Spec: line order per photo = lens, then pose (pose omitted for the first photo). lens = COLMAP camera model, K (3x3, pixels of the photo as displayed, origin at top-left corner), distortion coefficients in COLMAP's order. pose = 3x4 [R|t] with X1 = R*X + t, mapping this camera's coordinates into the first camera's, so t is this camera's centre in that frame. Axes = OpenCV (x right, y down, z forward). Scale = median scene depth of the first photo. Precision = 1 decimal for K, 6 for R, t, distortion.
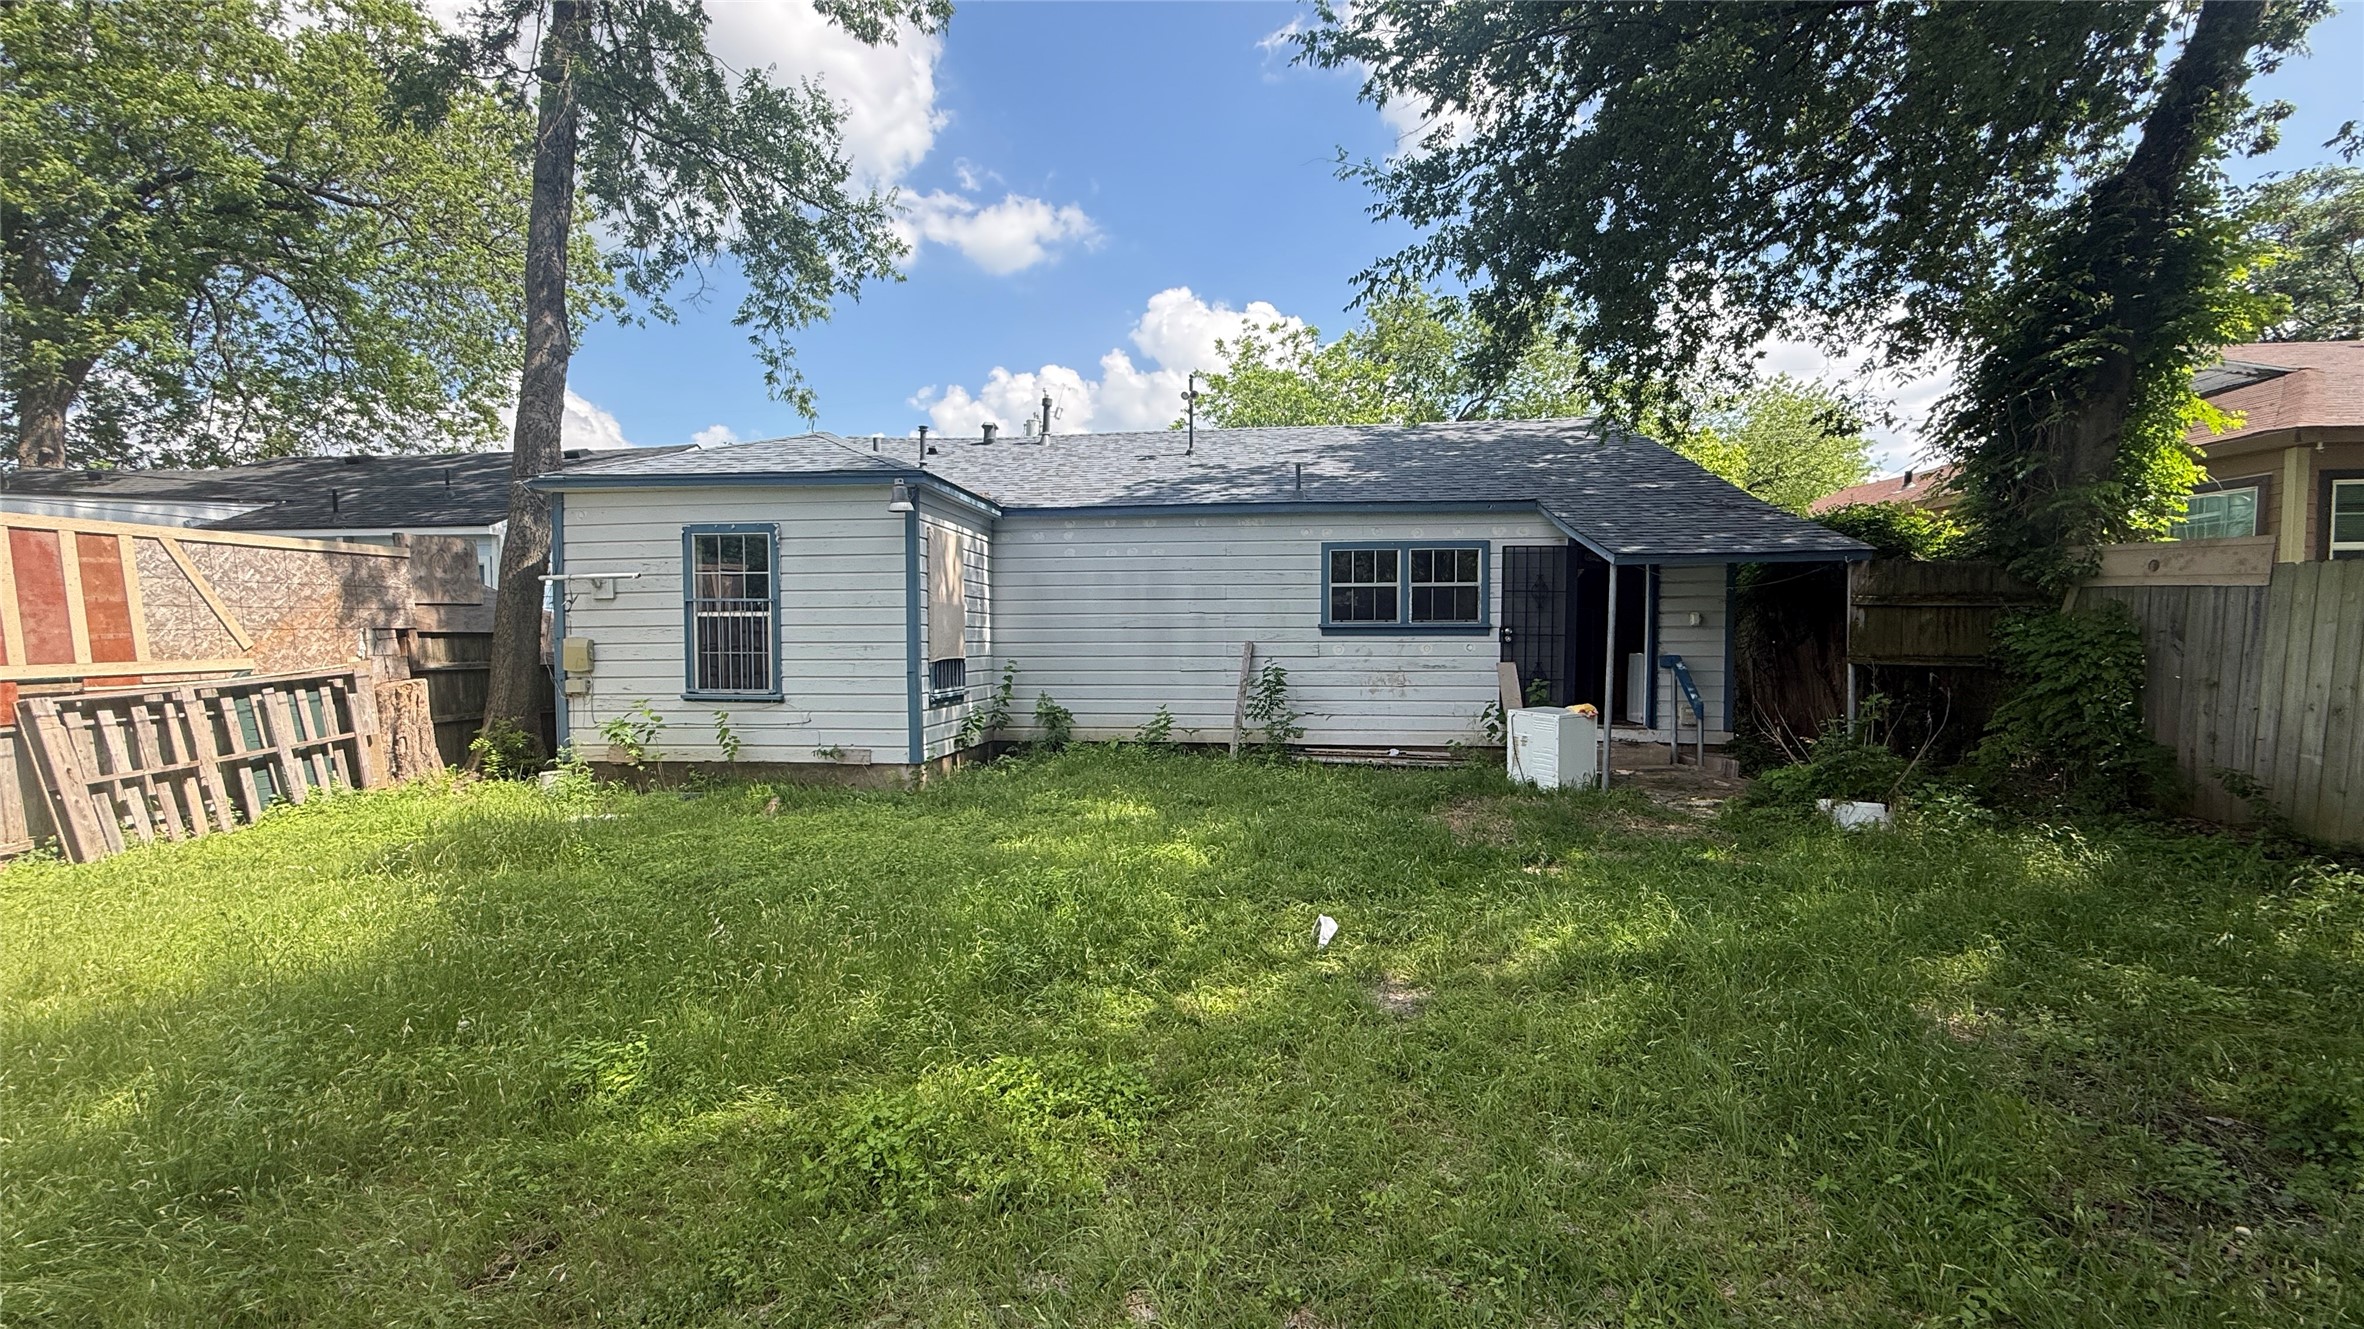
lens RADIAL K [[935.9, 0, 1176.4], [0, 935.9, 672.5], [0, 0, 1]] dist [0.006392, -0.000271]
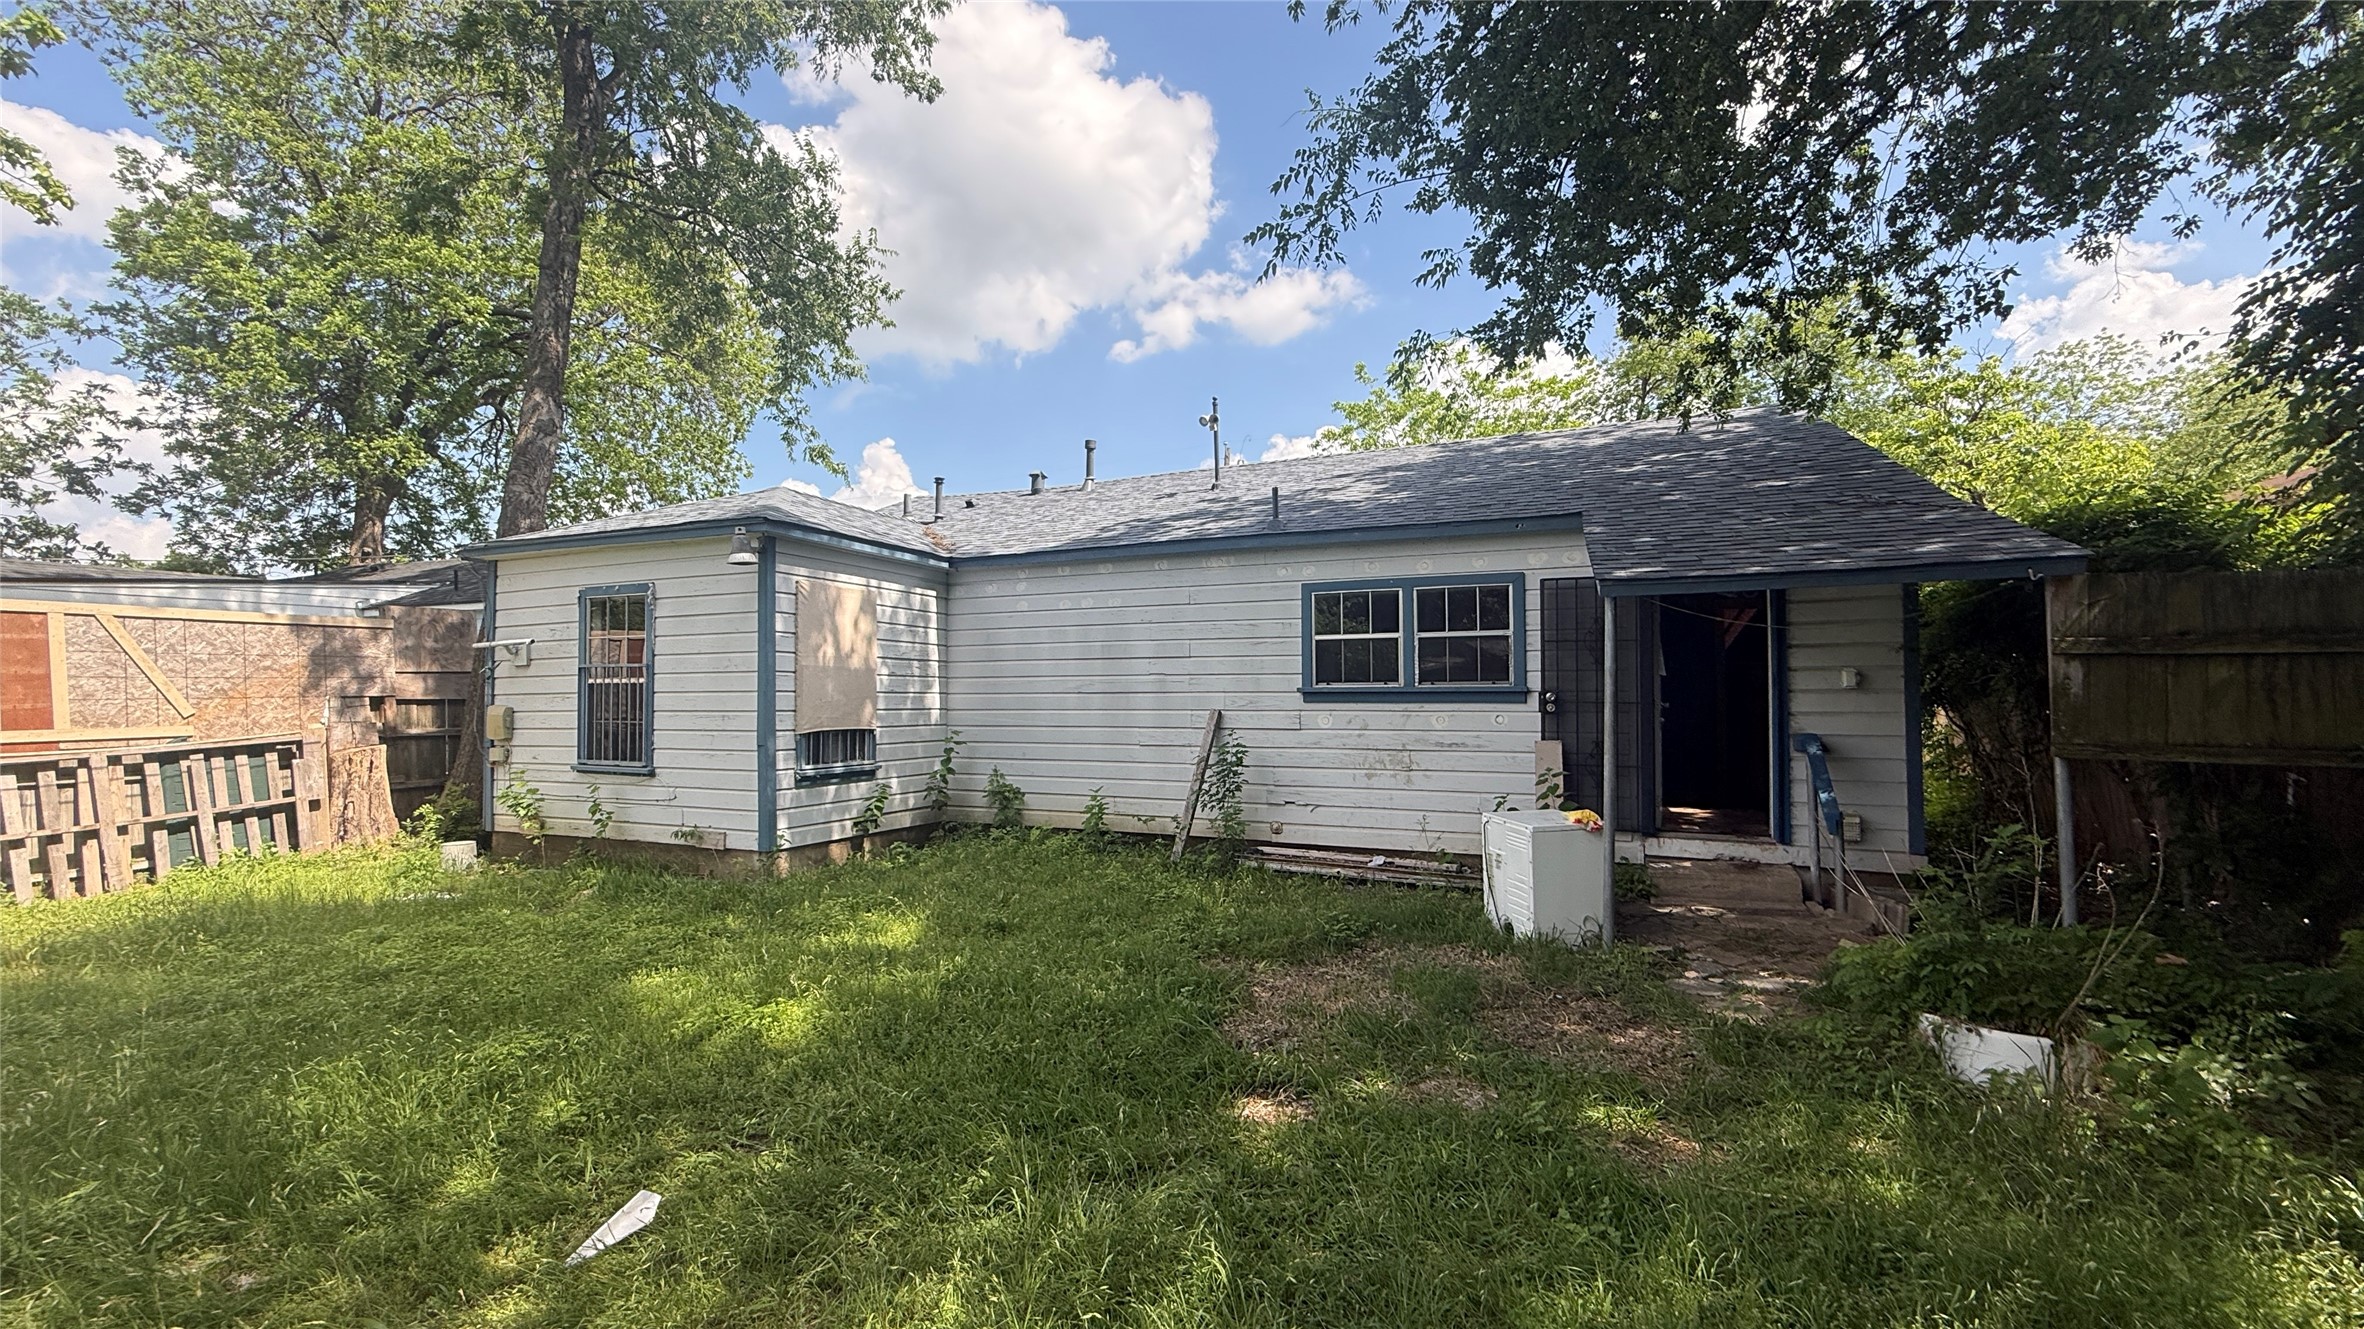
lens RADIAL K [[935.9, 0, 1182.8], [0, 935.9, 670.1], [0, 0, 1]] dist [0.006392, -0.000271]
pose [[0.955426, -0.009122, -0.295089, 0.323958], [-0.010380, 0.997867, -0.064452, -0.016845], [0.295047, 0.064642, 0.953293, 0.254320]]
